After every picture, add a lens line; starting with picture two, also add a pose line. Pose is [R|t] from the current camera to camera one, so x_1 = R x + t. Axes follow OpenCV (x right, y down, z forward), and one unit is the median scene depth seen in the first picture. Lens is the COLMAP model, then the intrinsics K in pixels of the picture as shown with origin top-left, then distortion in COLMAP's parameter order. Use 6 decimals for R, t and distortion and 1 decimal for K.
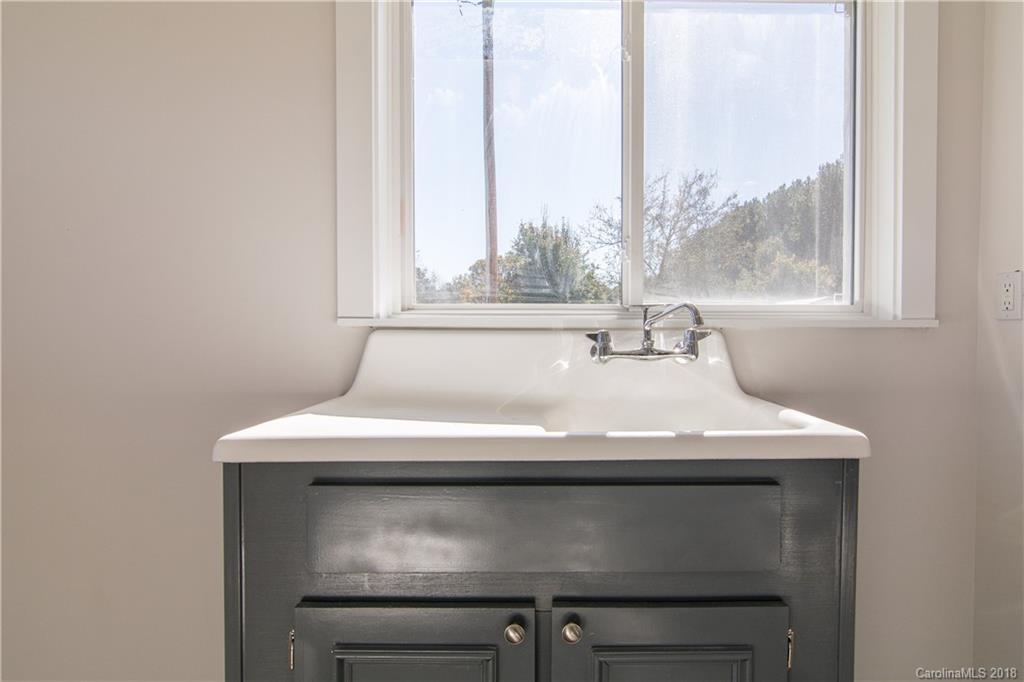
lens RADIAL K [[506.7, 0, 511.7], [0, 506.7, 319.3], [0, 0, 1]] dist [0.000215, -0.000001]
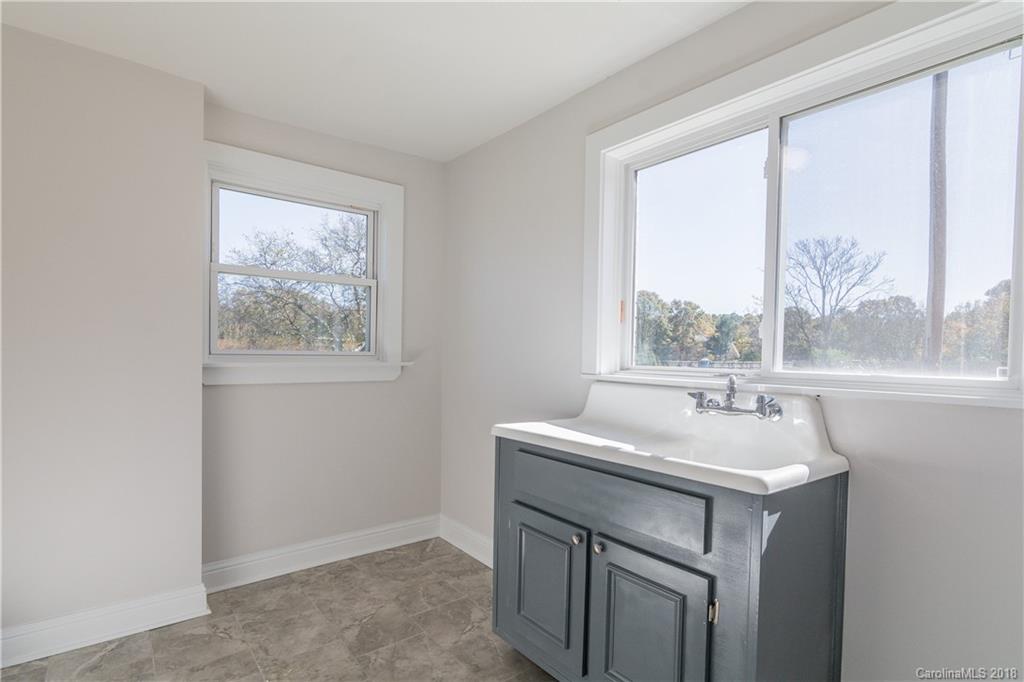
lens RADIAL K [[493.5, 0, 506.3], [0, 493.5, 338.9], [0, 0, 1]] dist [0.000209, 0.000240]
pose [[0.614496, -0.016147, -0.788754, 0.952136], [-0.008864, 0.999586, -0.027369, -0.082645], [0.788870, 0.023810, 0.614099, -0.297531]]
